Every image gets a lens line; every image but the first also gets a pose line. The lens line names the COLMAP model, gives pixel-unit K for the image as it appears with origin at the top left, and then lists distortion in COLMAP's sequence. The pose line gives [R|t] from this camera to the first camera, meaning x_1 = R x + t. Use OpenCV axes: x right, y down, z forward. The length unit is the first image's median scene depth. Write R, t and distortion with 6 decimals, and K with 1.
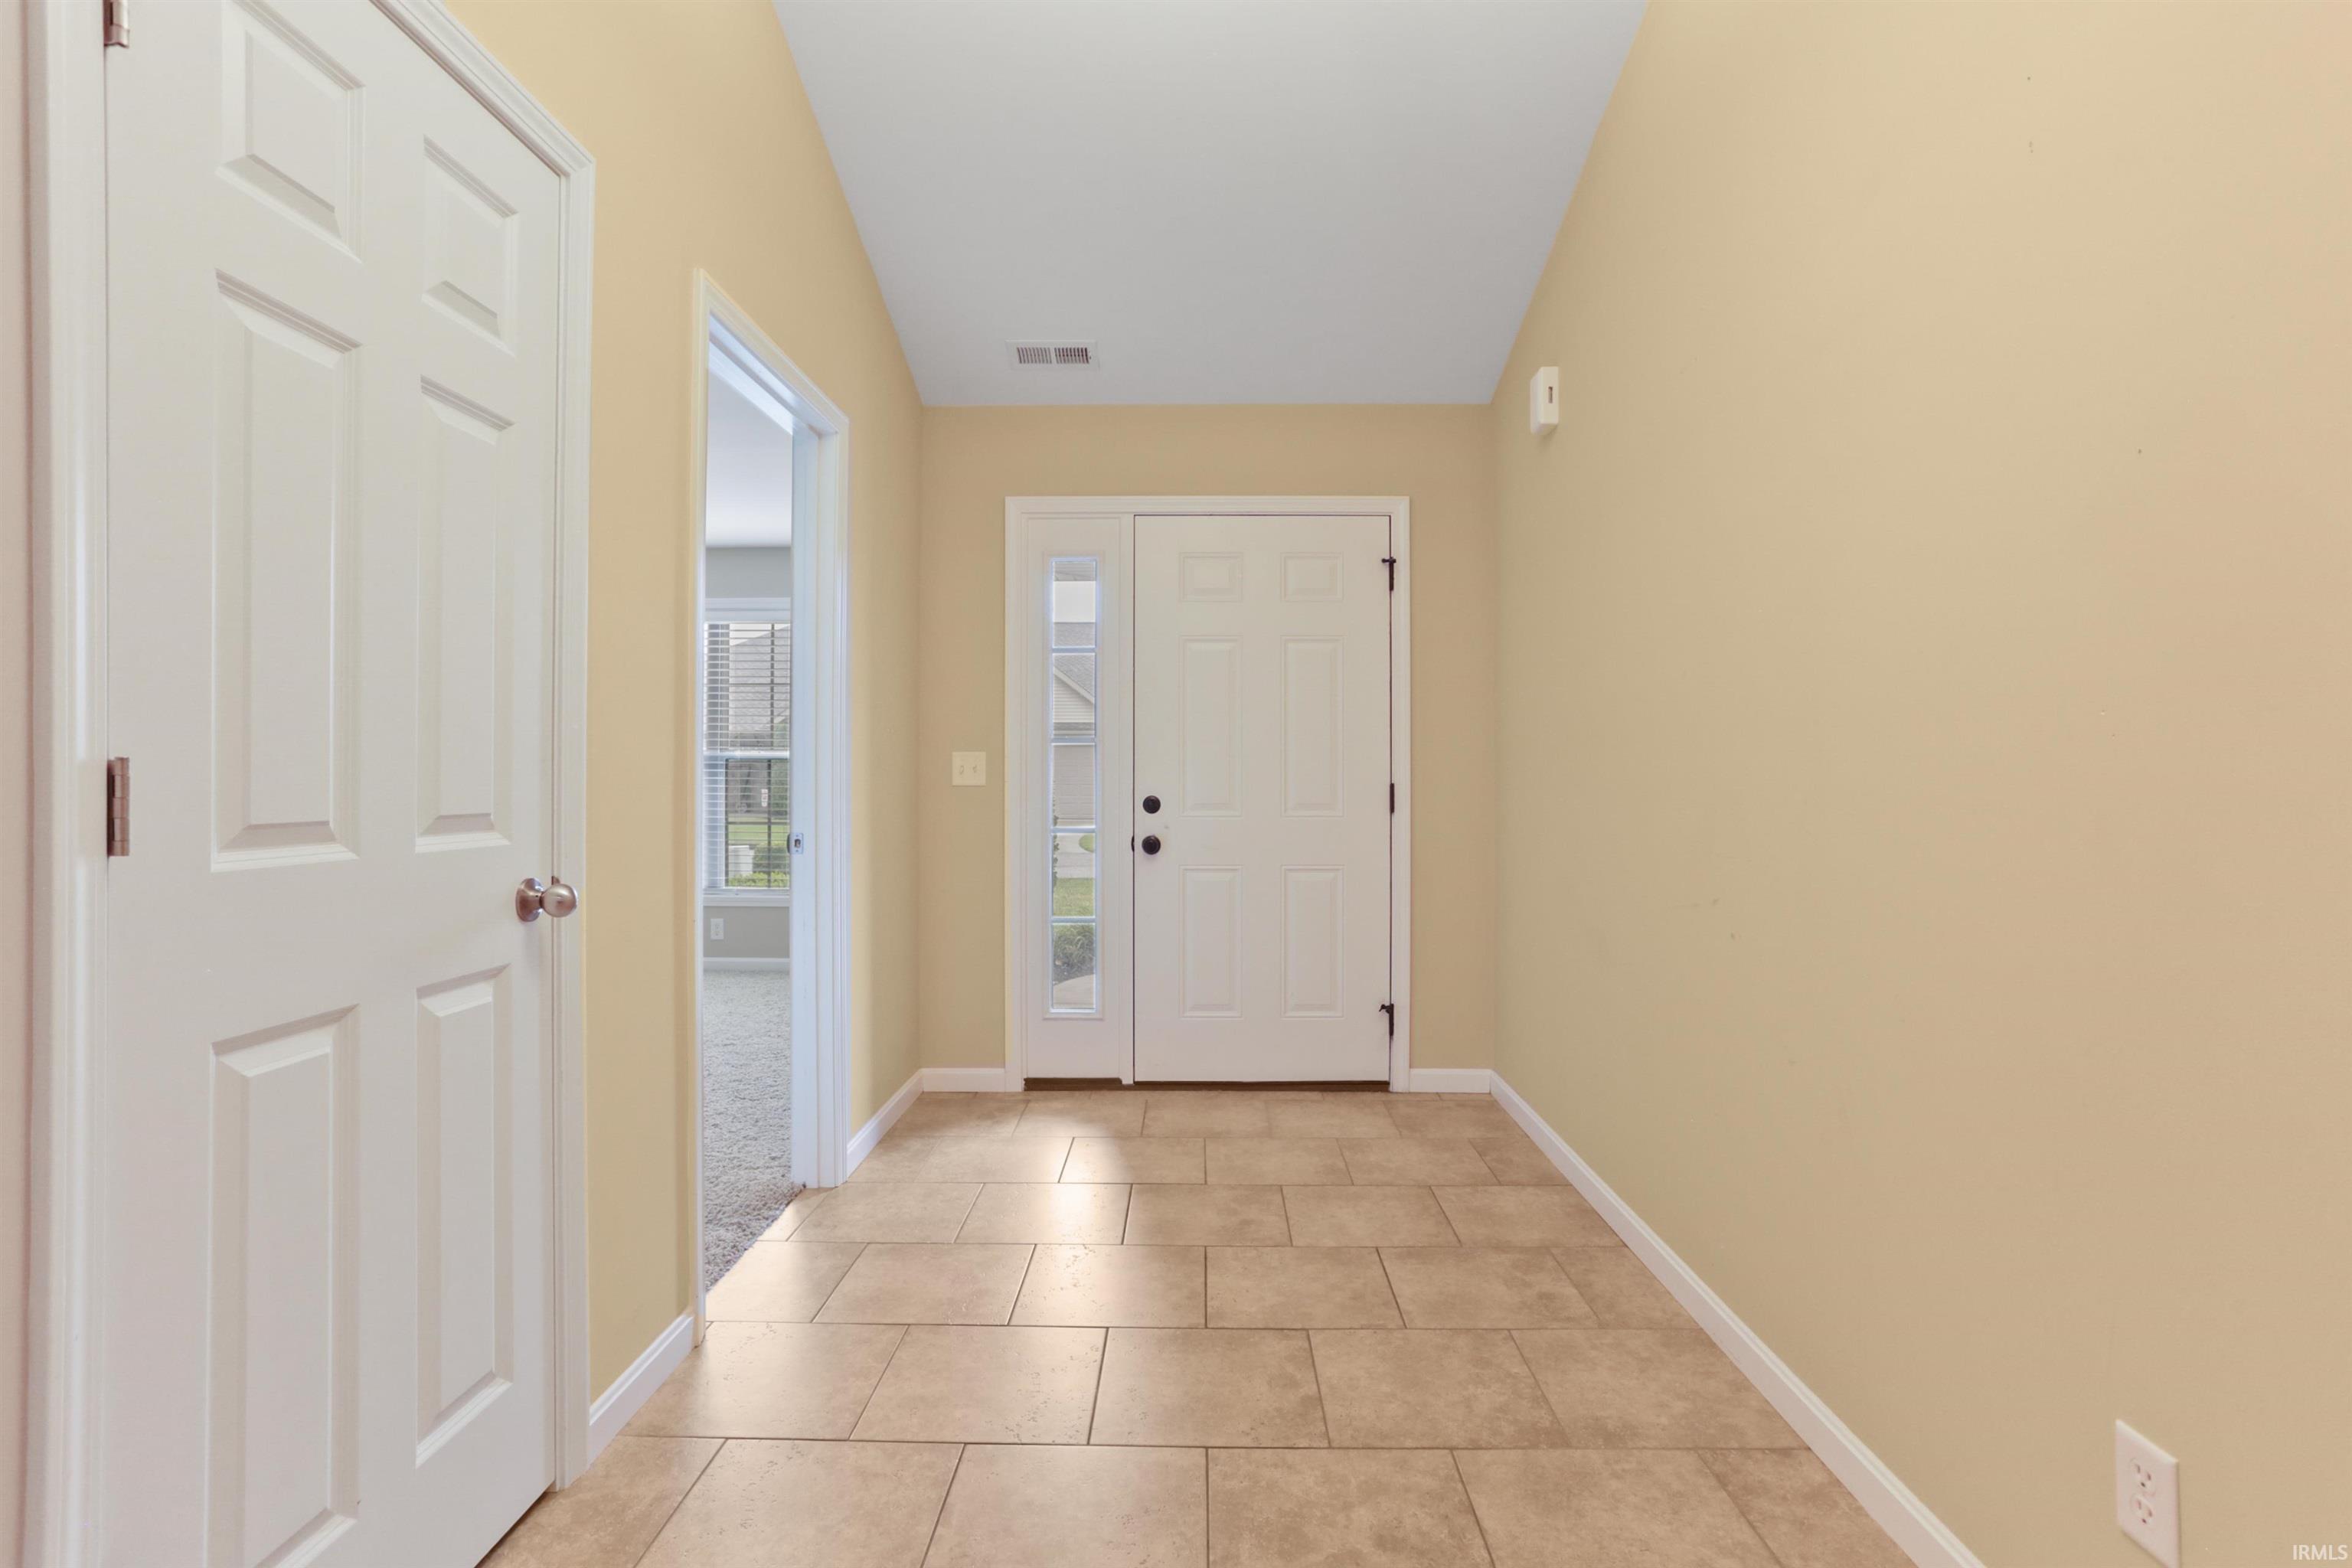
lens RADIAL K [[1128.3, 0, 1180.3], [0, 1128.3, 773.3], [0, 0, 1]] dist [-0.054879, 0.032936]
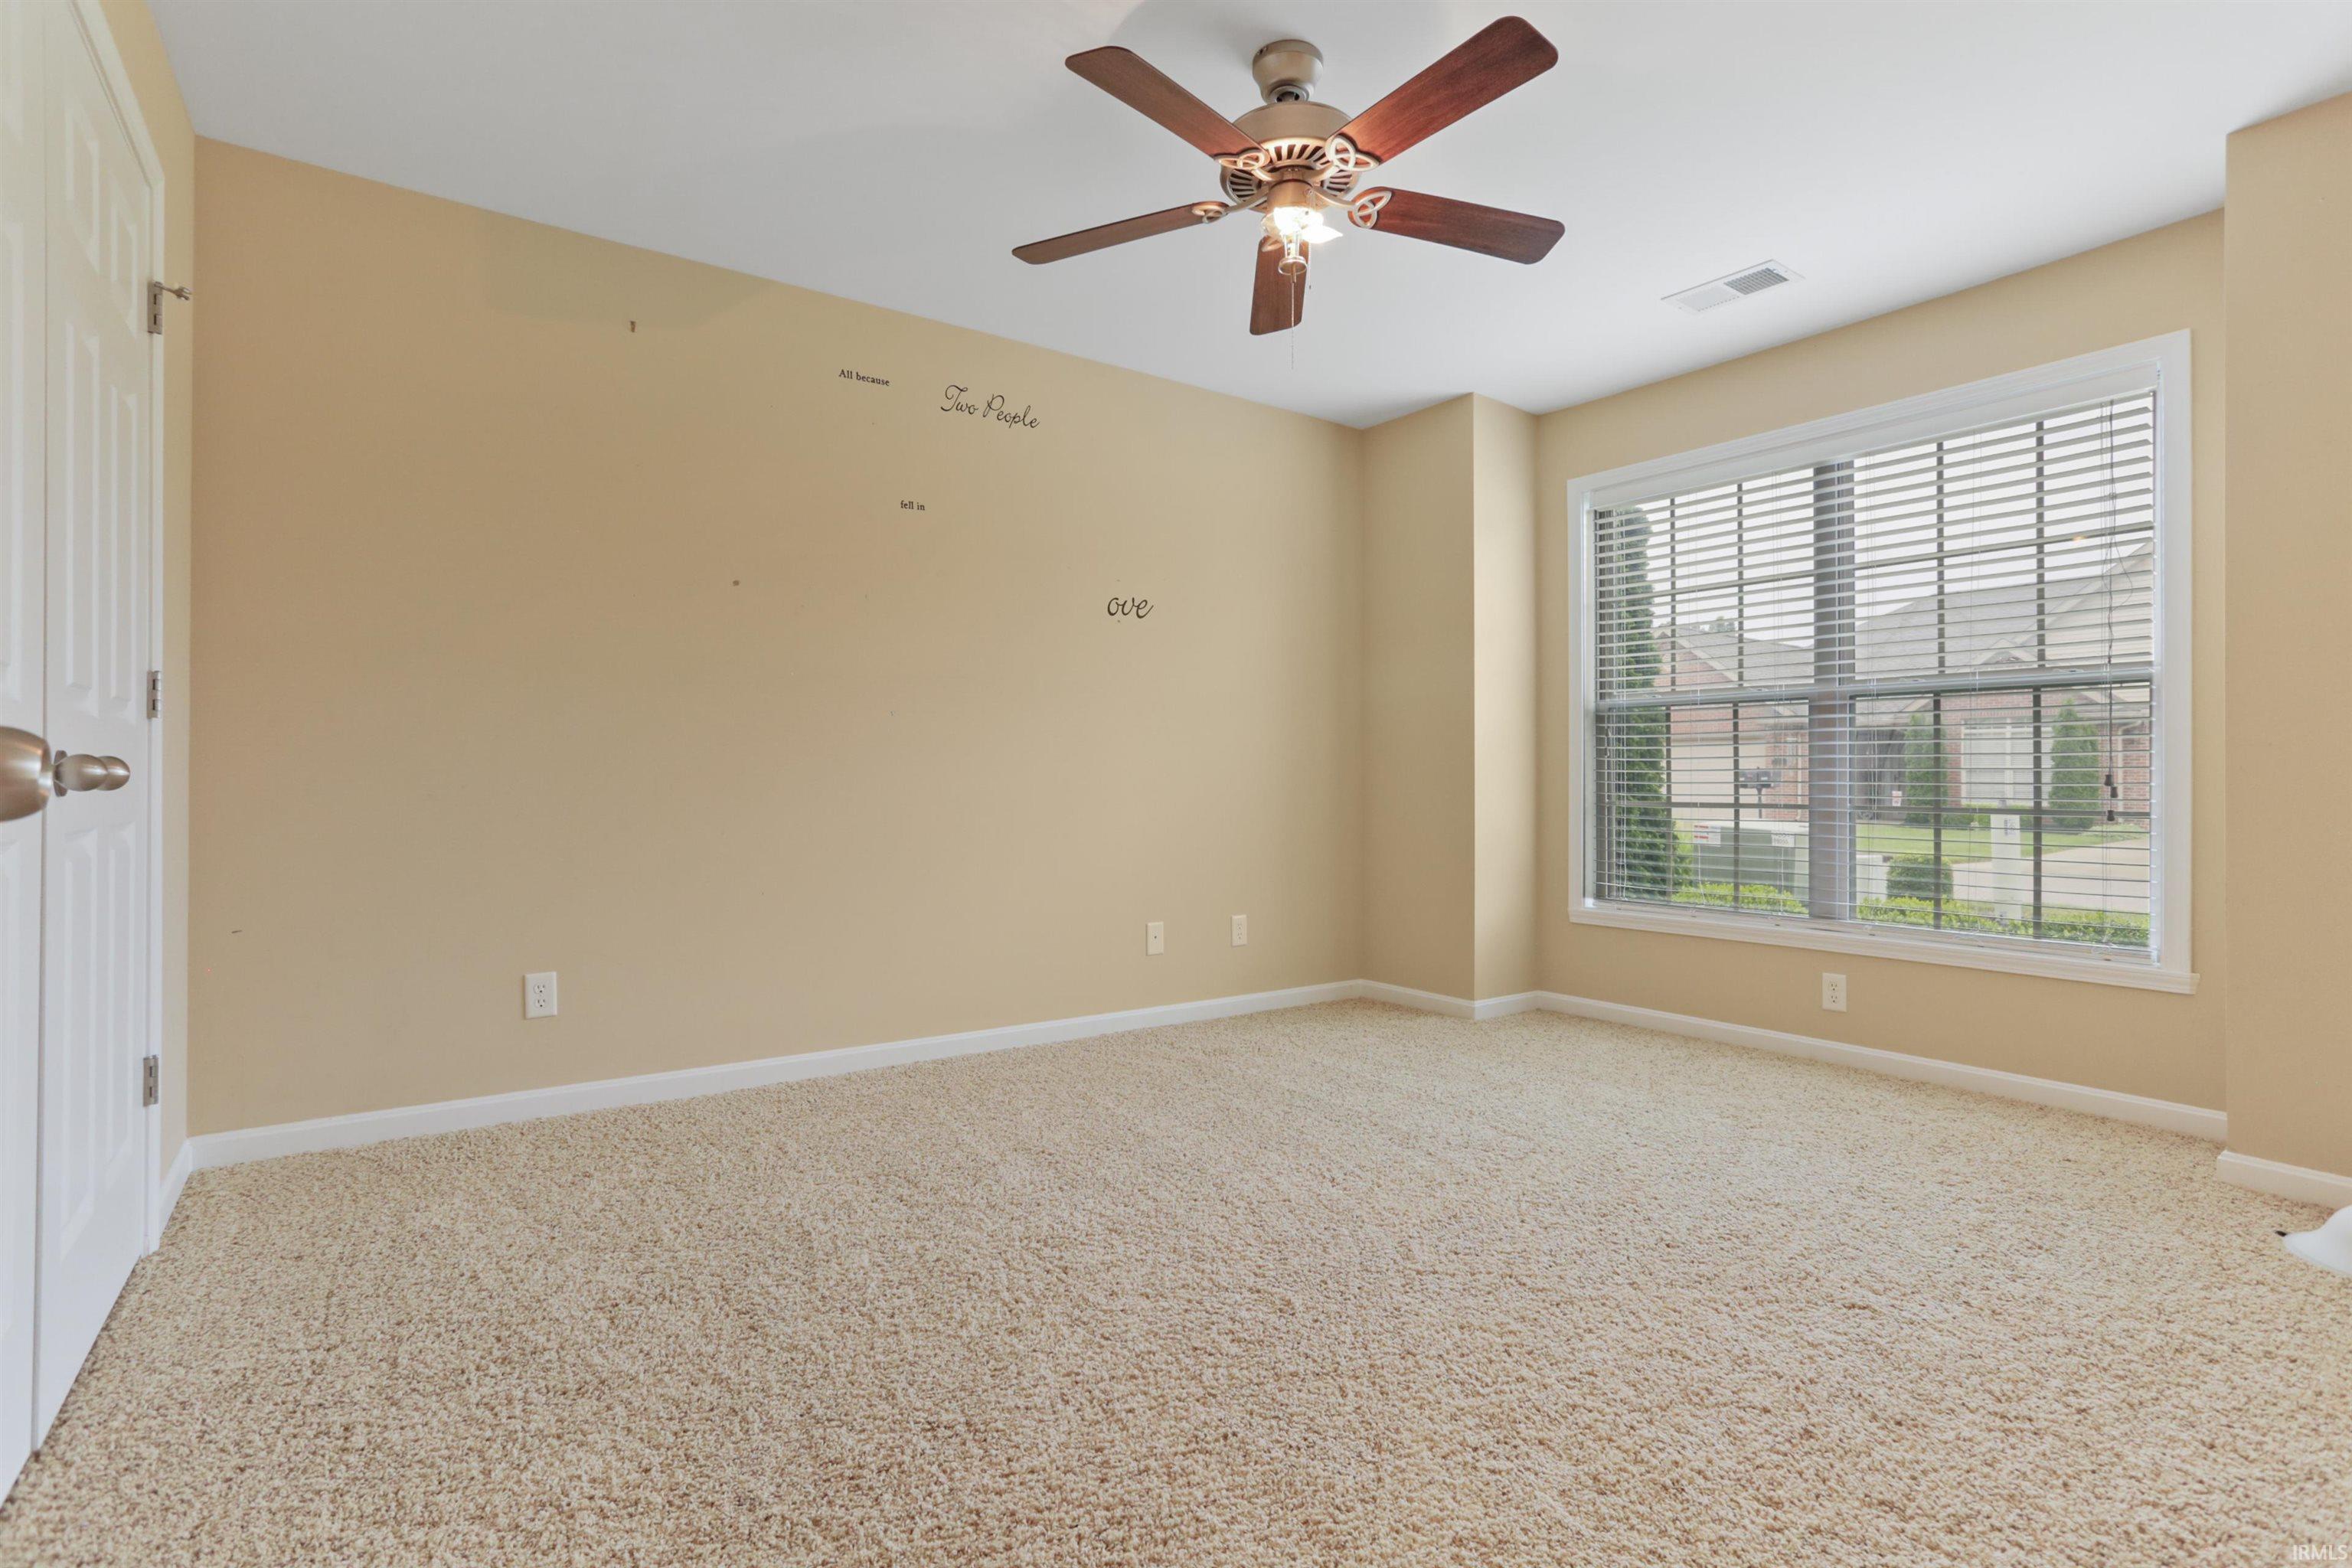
lens RADIAL K [[1128.3, 0, 1180.3], [0, 1128.3, 773.3], [0, 0, 1]] dist [-0.054879, 0.032936]
pose [[0.604879, -0.007436, -0.796283, -0.365124], [0.002053, 0.999968, -0.007778, 0.063945], [0.796315, 0.003070, 0.604875, 0.867169]]
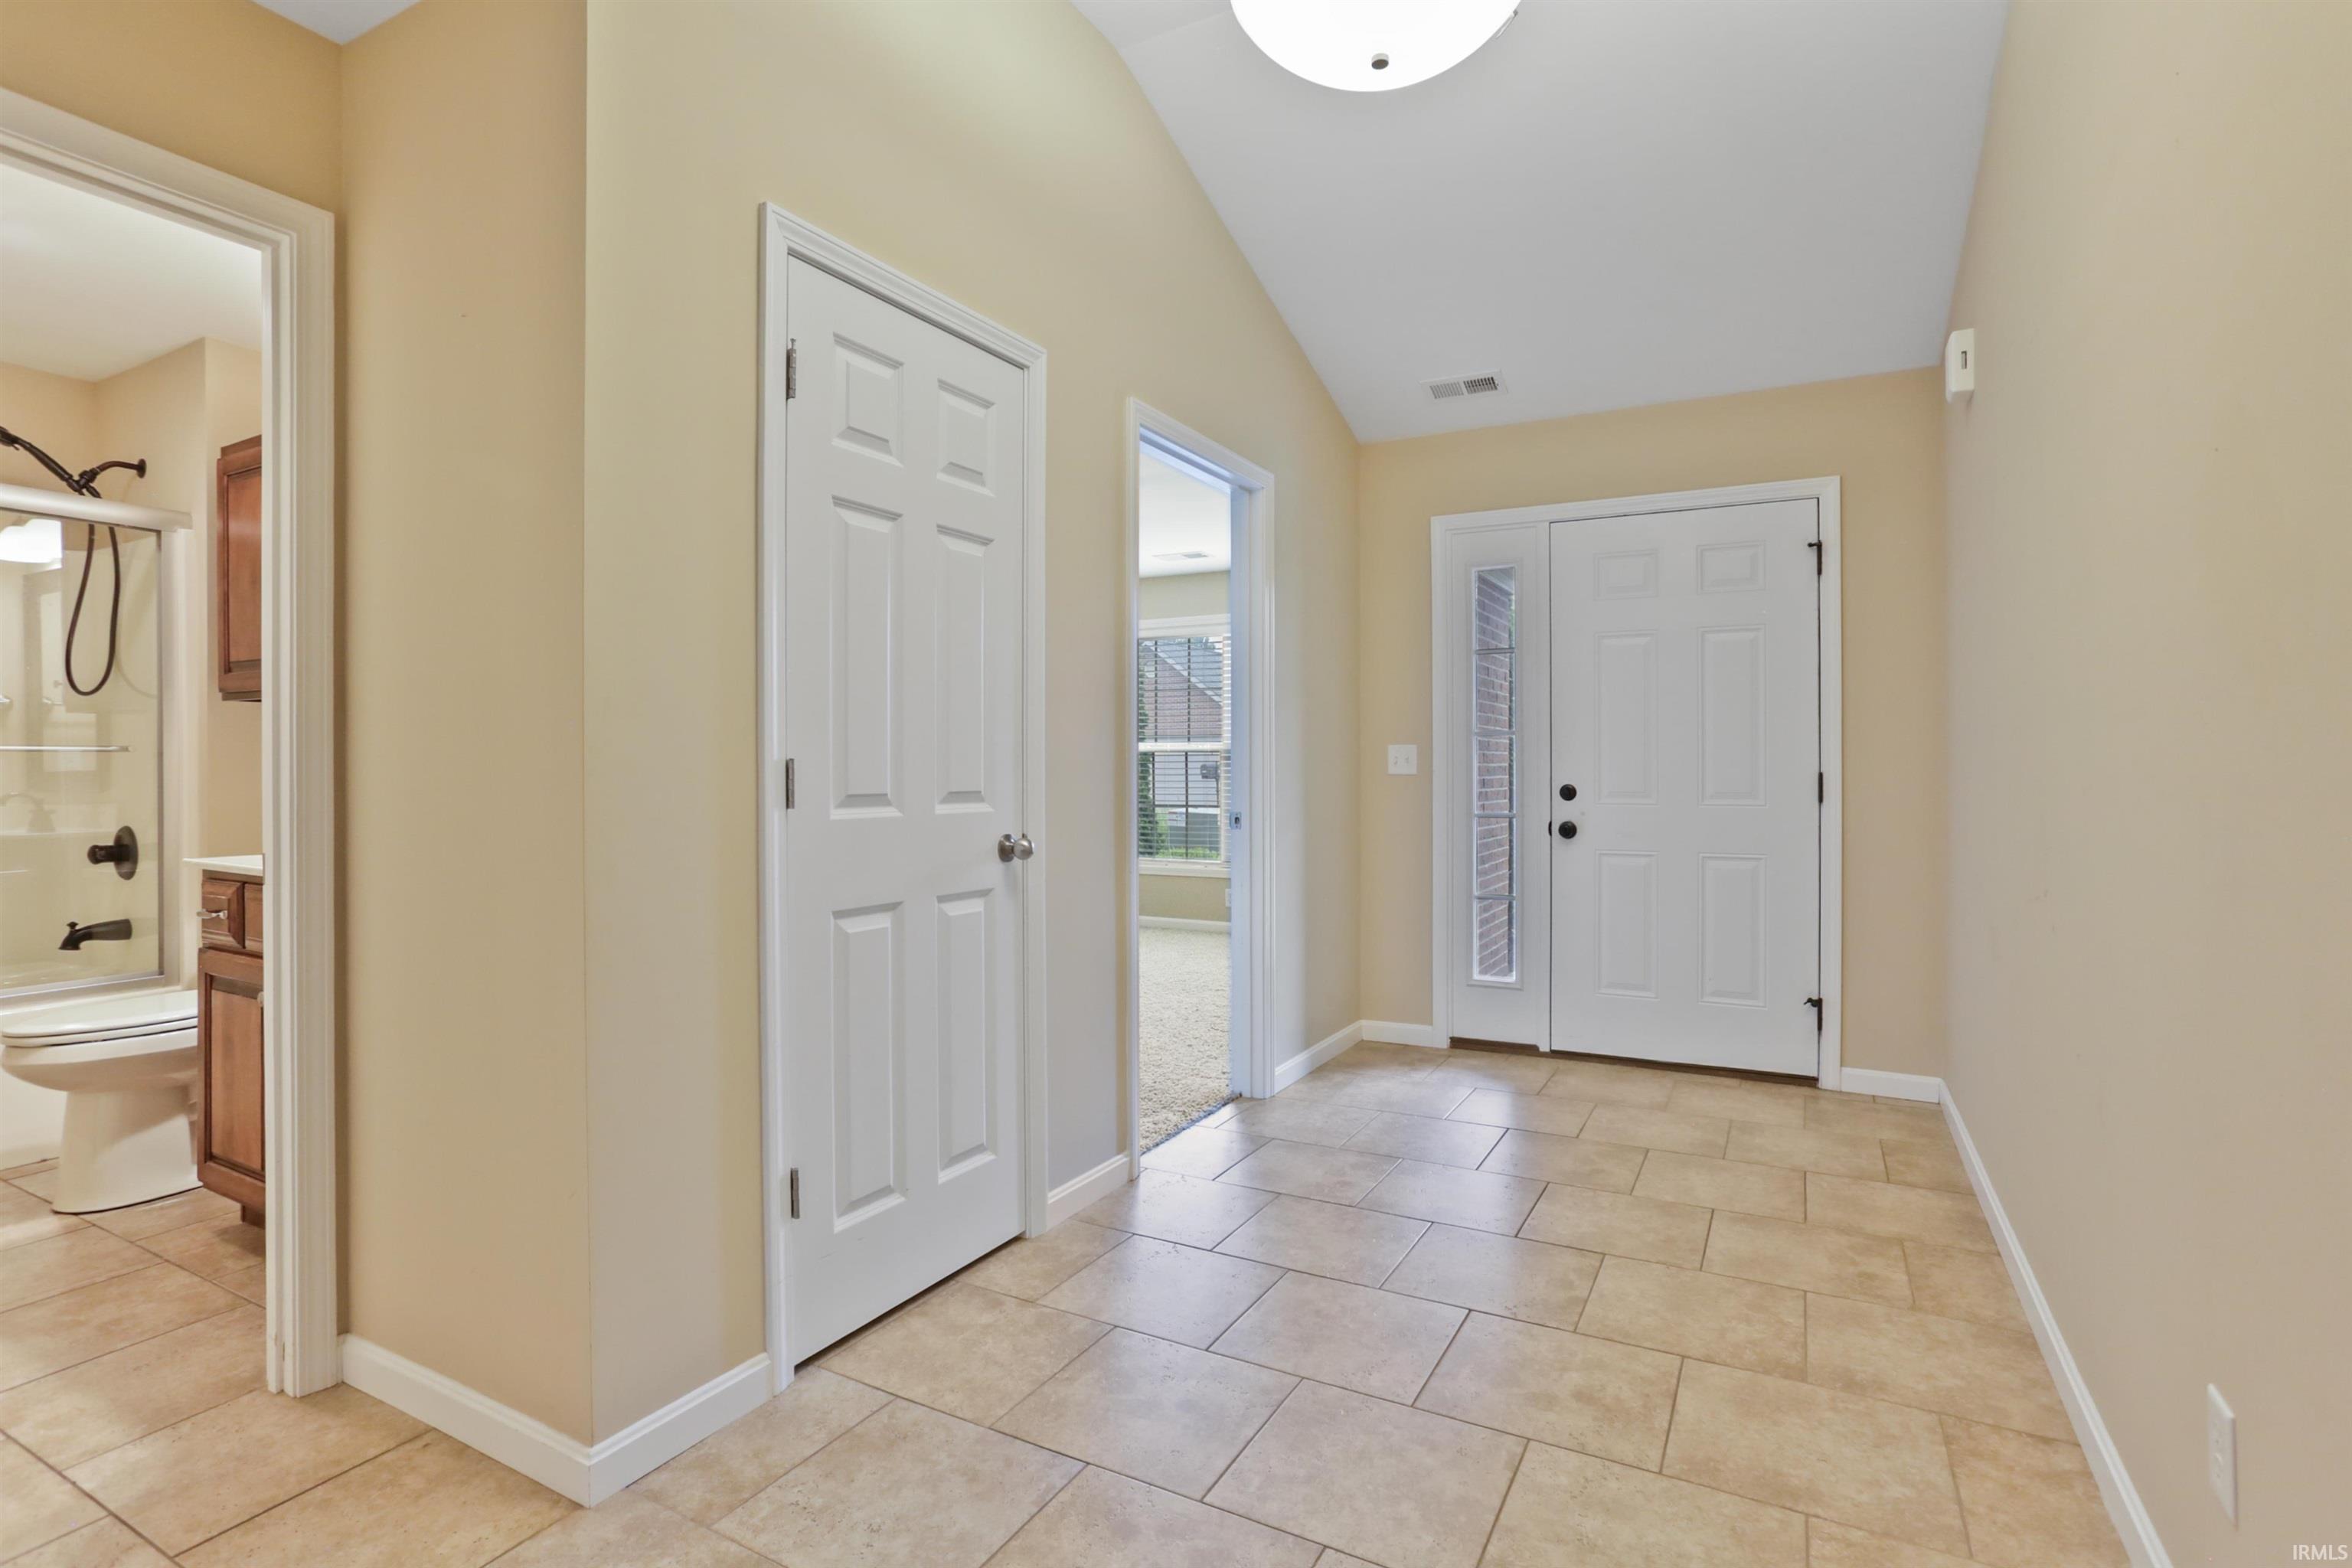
lens RADIAL K [[1128.3, 0, 1180.3], [0, 1128.3, 773.3], [0, 0, 1]] dist [-0.054879, 0.032936]
pose [[0.885746, -0.000013, -0.464170, 0.192594], [0.004216, 0.999959, 0.008018, -0.000392], [0.464151, -0.009059, 0.885710, -0.148015]]
